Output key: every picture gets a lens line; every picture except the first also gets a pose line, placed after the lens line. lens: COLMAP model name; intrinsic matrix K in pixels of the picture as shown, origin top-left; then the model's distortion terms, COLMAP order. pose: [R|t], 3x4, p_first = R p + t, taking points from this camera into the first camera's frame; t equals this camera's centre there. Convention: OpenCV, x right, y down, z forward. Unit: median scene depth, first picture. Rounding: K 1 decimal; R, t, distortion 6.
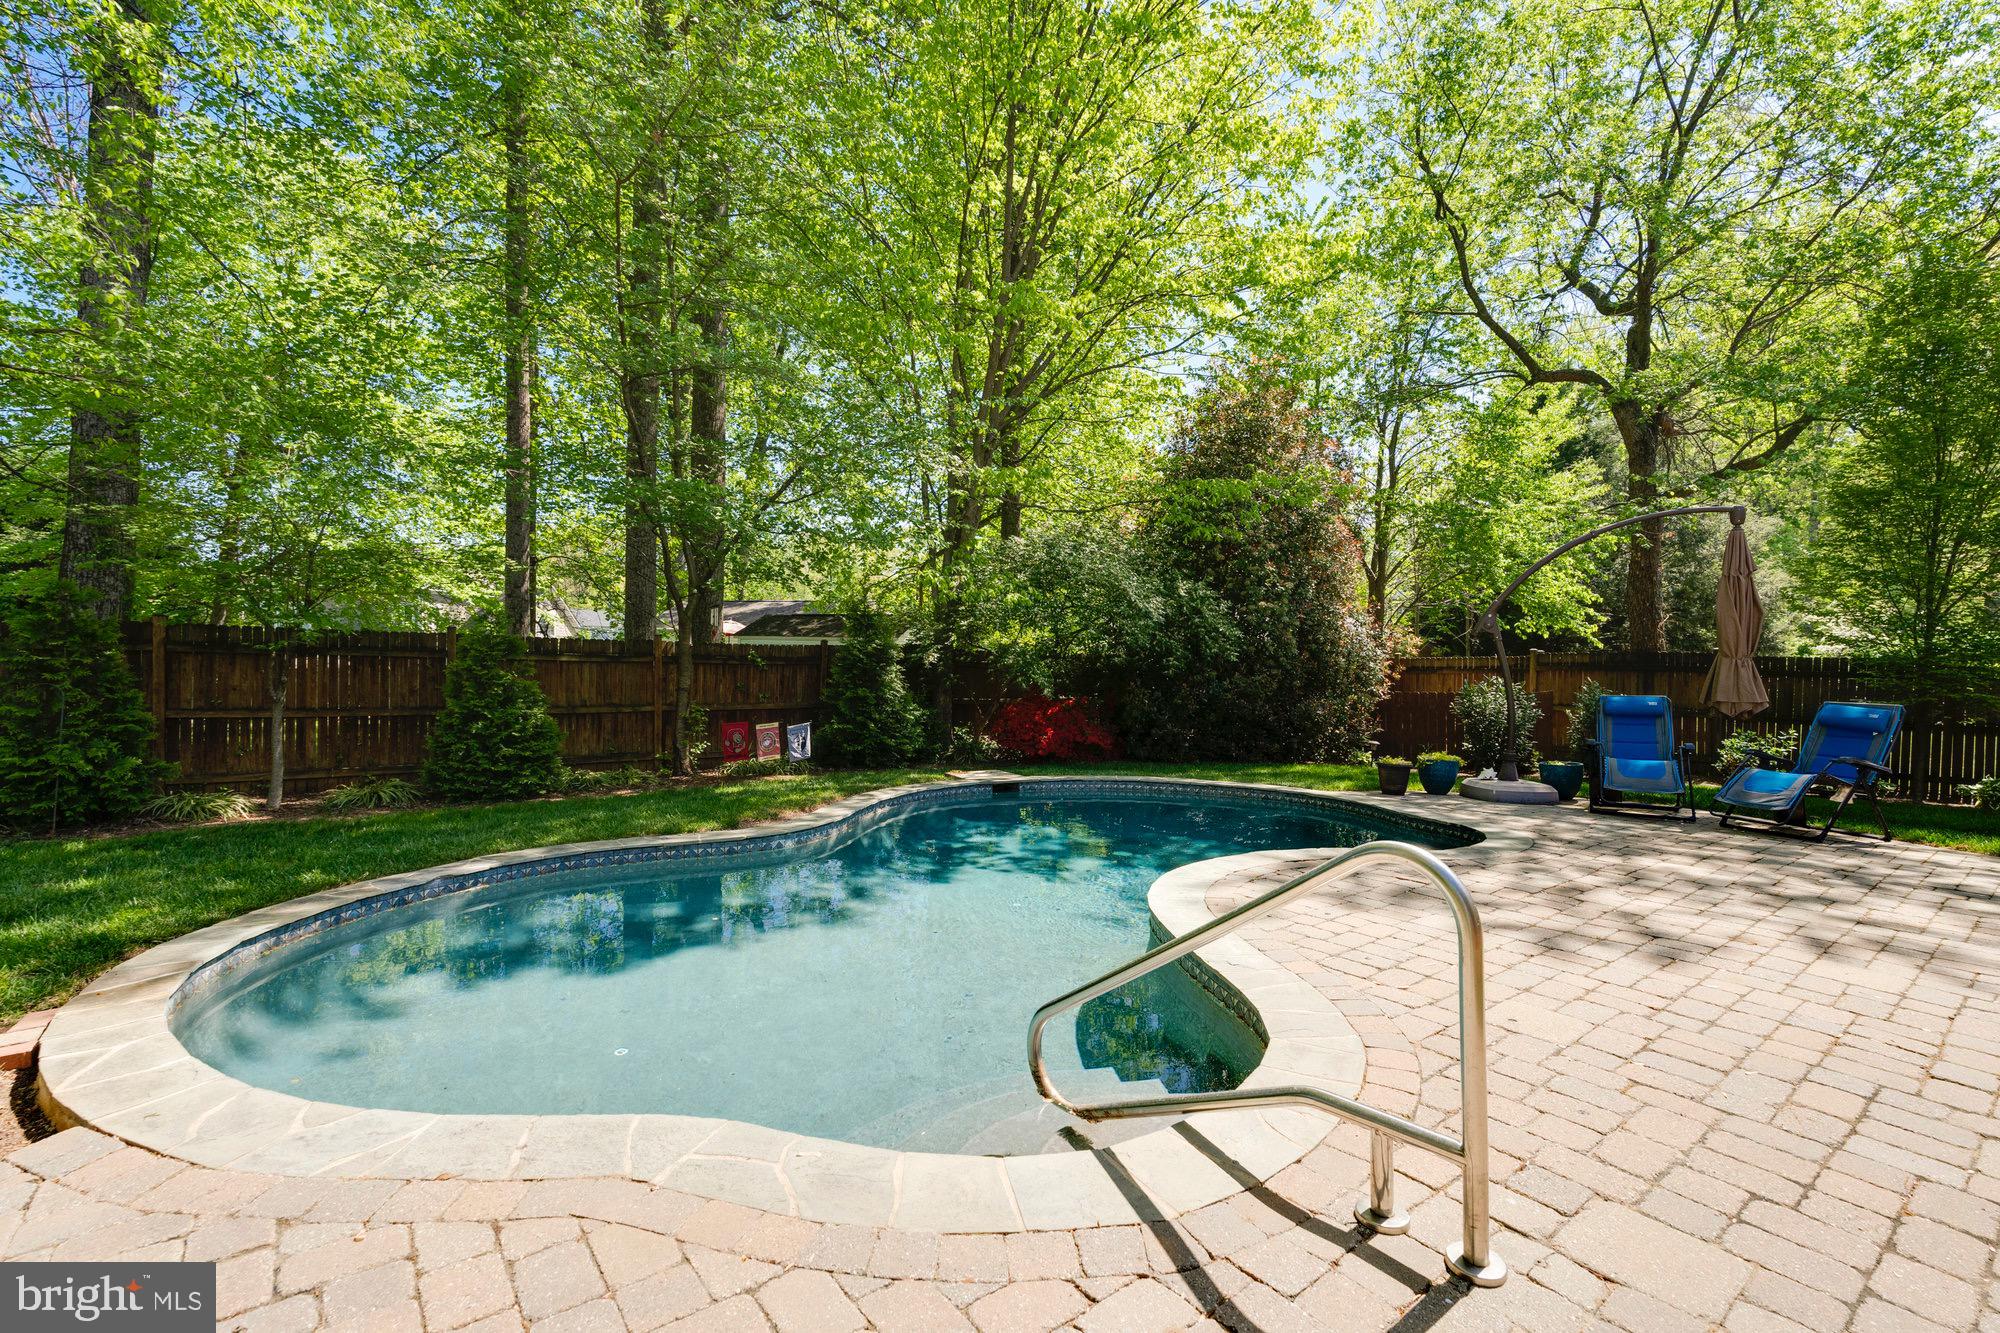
lens RADIAL K [[897.7, 0, 998.3], [0, 897.7, 669.9], [0, 0, 1]] dist [-0.000730, -0.001190]
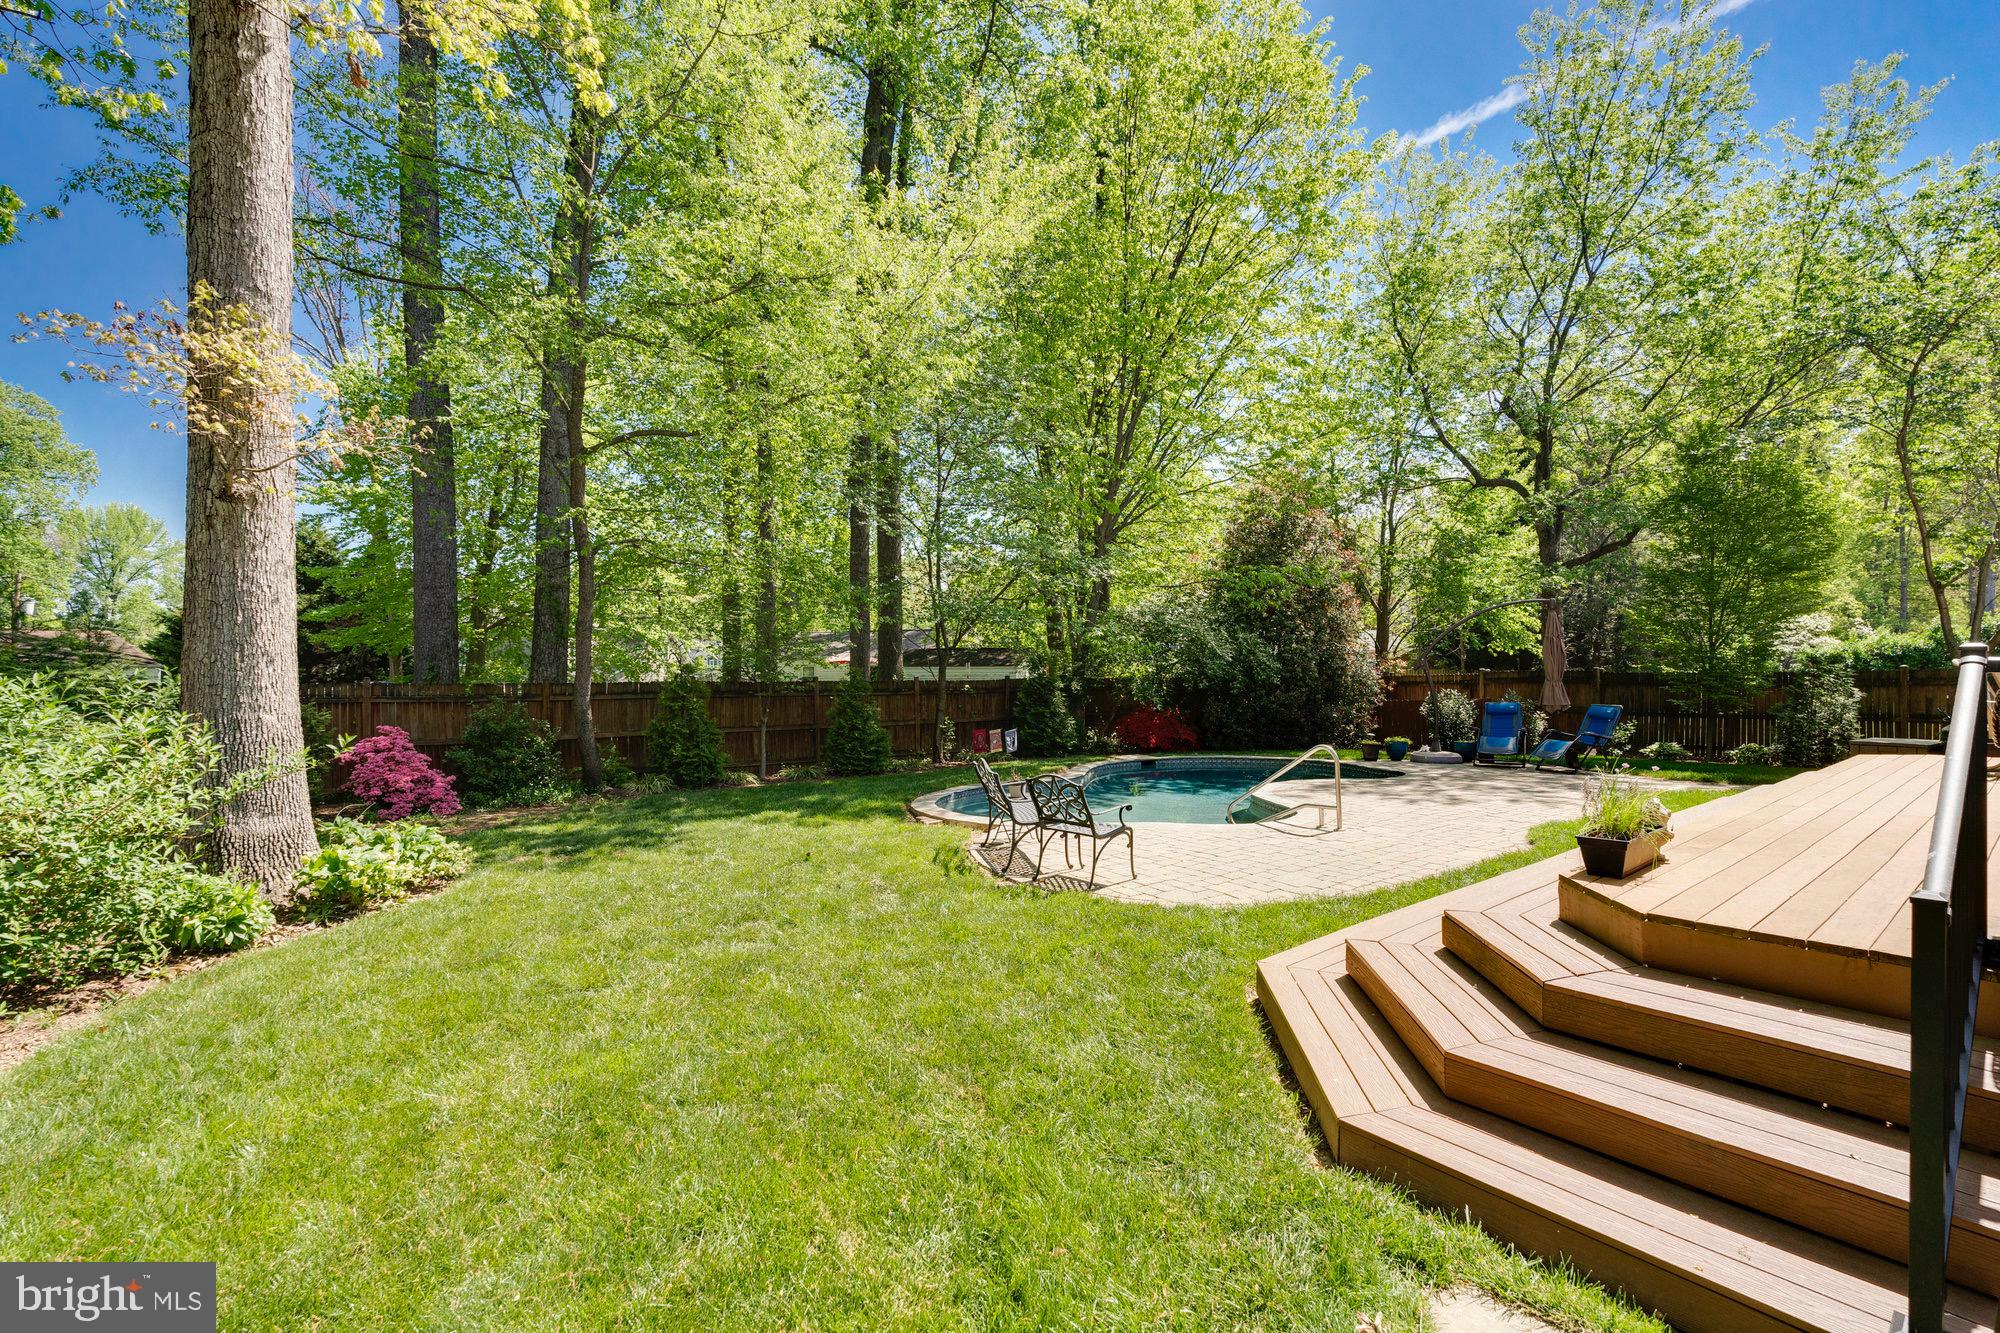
lens RADIAL K [[897.7, 0, 989.8], [0, 897.7, 669.5], [0, 0, 1]] dist [-0.000730, -0.001190]
pose [[0.998706, -0.024421, -0.044608, -0.187002], [0.023917, 0.999644, -0.011814, -0.032111], [0.044881, 0.010732, 0.998935, -0.656050]]
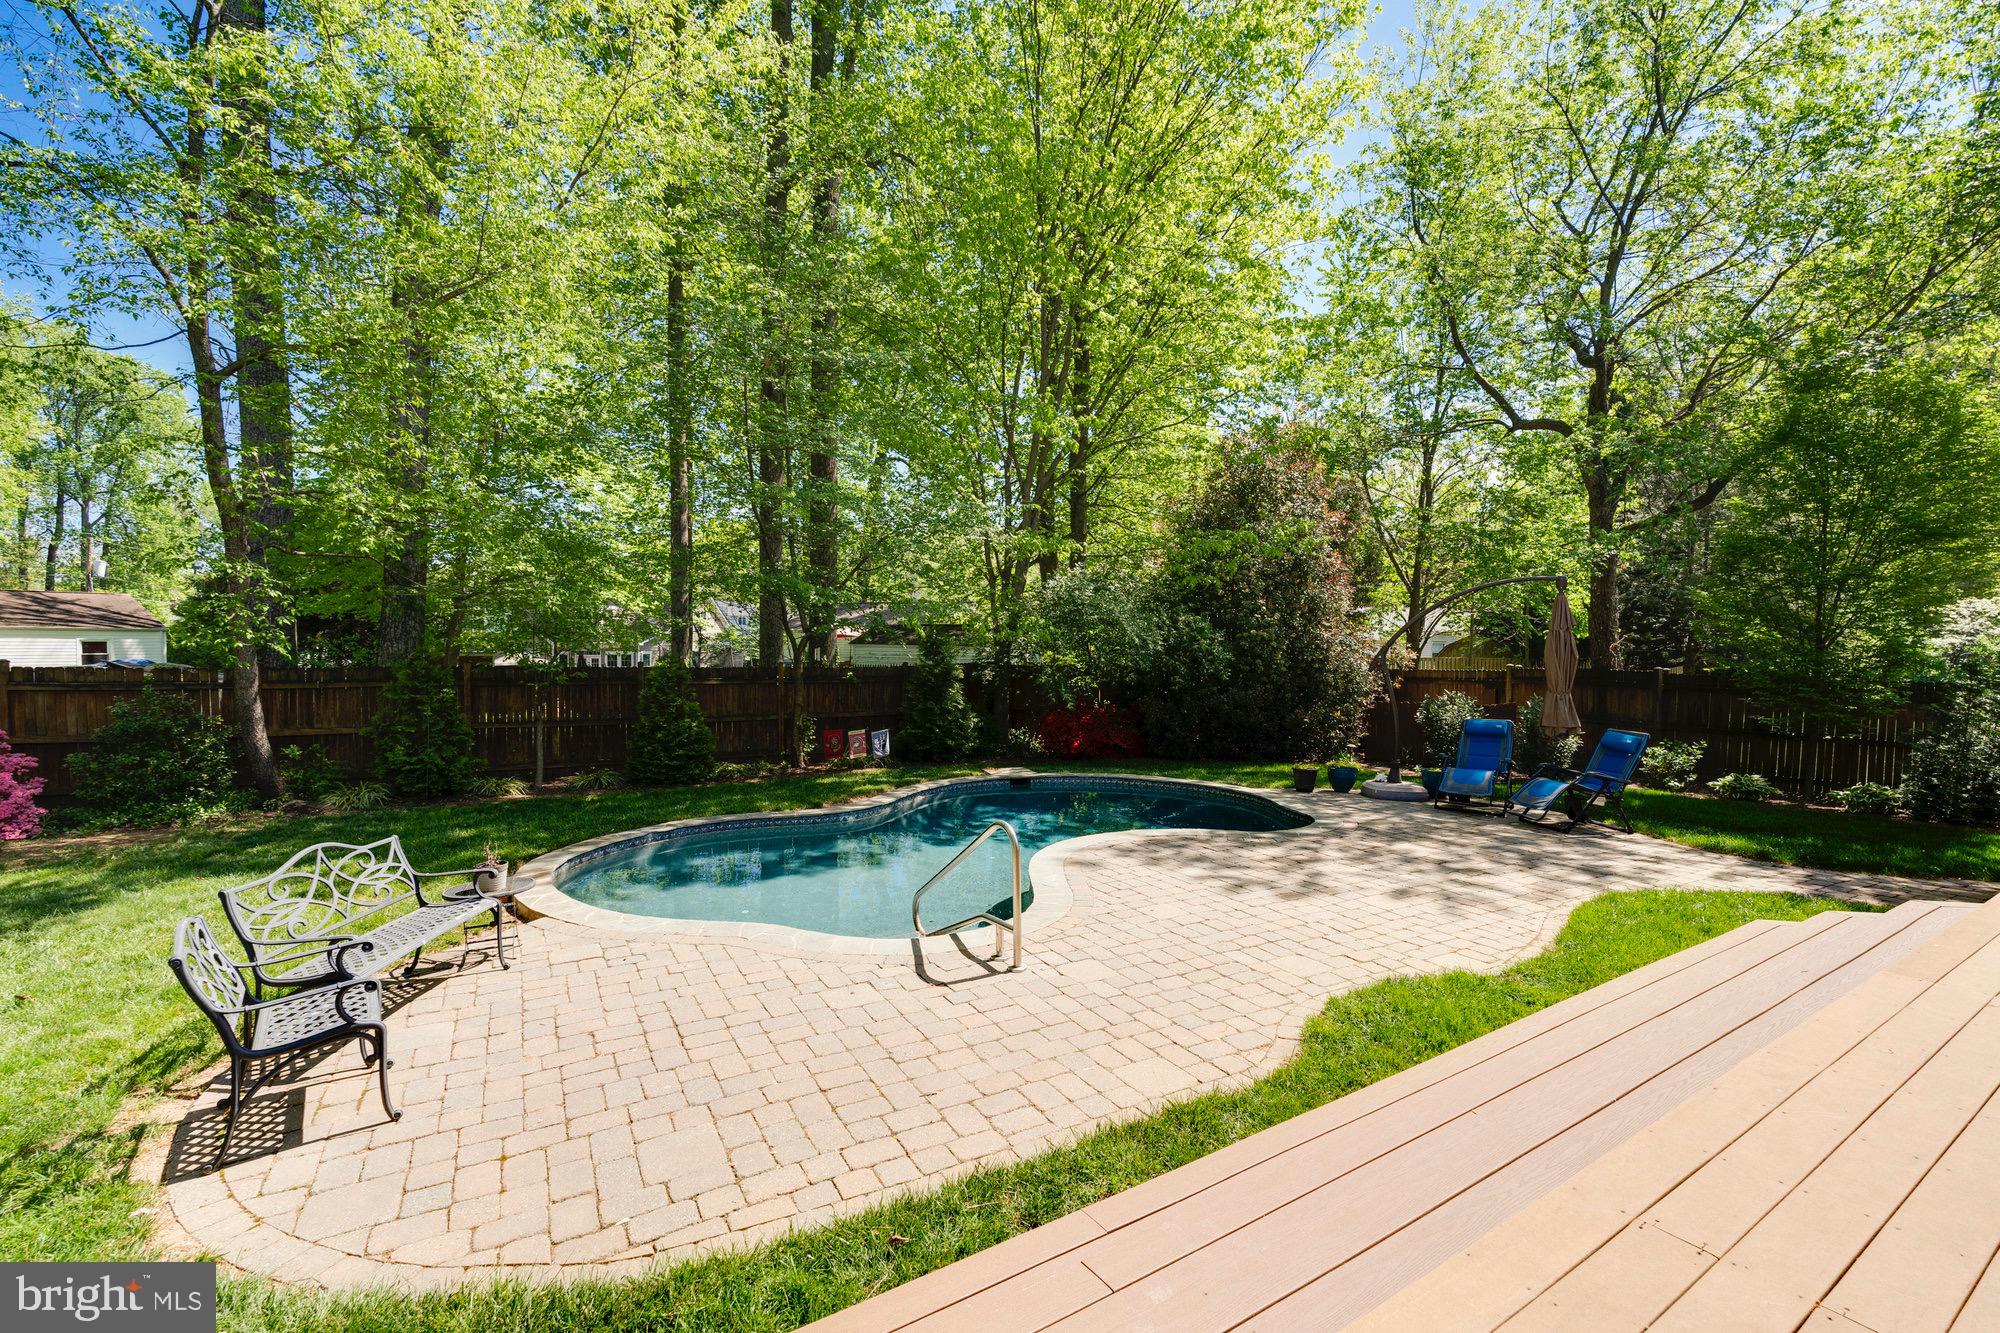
lens RADIAL K [[897.7, 0, 995.5], [0, 897.7, 664.7], [0, 0, 1]] dist [-0.000730, -0.001190]
pose [[0.989265, -0.003571, -0.146091, 0.144759], [0.005797, 0.999873, 0.014813, -0.057149], [0.146020, -0.015501, 0.989160, -0.300371]]
